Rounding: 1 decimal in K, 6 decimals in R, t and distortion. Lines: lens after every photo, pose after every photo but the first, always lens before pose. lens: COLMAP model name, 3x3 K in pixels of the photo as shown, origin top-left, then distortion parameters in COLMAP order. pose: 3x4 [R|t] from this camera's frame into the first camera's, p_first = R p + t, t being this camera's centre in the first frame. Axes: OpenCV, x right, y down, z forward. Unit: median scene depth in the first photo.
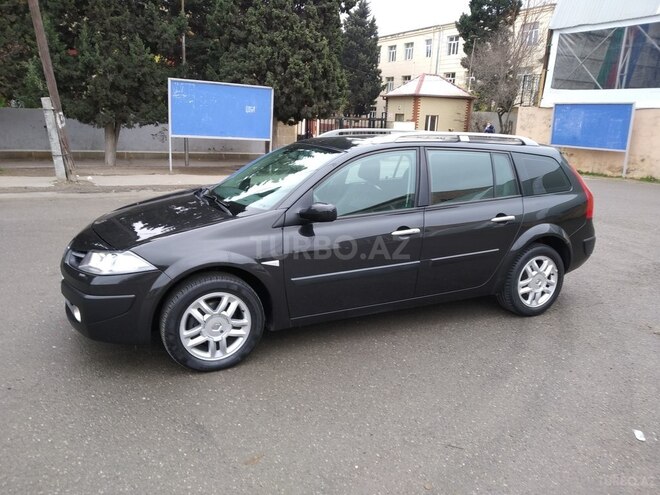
lens RADIAL K [[512.6, 0, 326.3], [0, 512.6, 245.3], [0, 0, 1]] dist [0.022921, -0.027380]
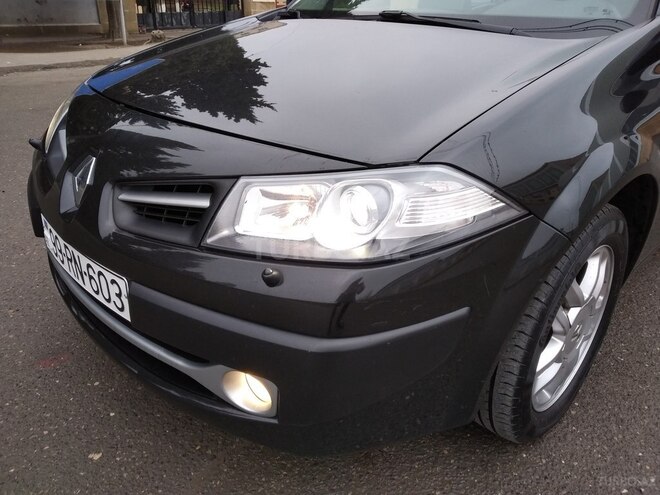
lens RADIAL K [[512.6, 0, 330.7], [0, 512.6, 251.3], [0, 0, 1]] dist [0.022921, -0.027380]
pose [[0.942752, -0.168967, 0.287523, -0.096569], [0.098755, 0.964924, 0.243247, -0.003280], [-0.318539, -0.200927, 0.926370, 0.135867]]
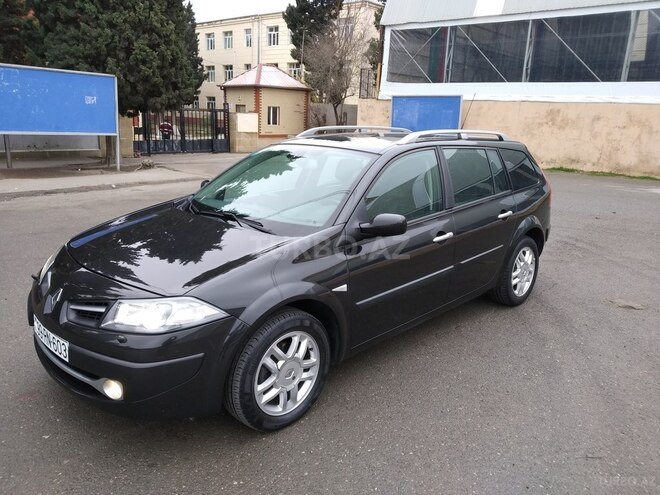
lens RADIAL K [[512.6, 0, 327.2], [0, 512.6, 248.0], [0, 0, 1]] dist [0.022921, -0.027380]
pose [[0.939072, -0.092887, 0.330931, -0.079480], [0.085315, 0.995653, 0.037368, -0.013127], [-0.332963, -0.006858, 0.942915, 0.039126]]
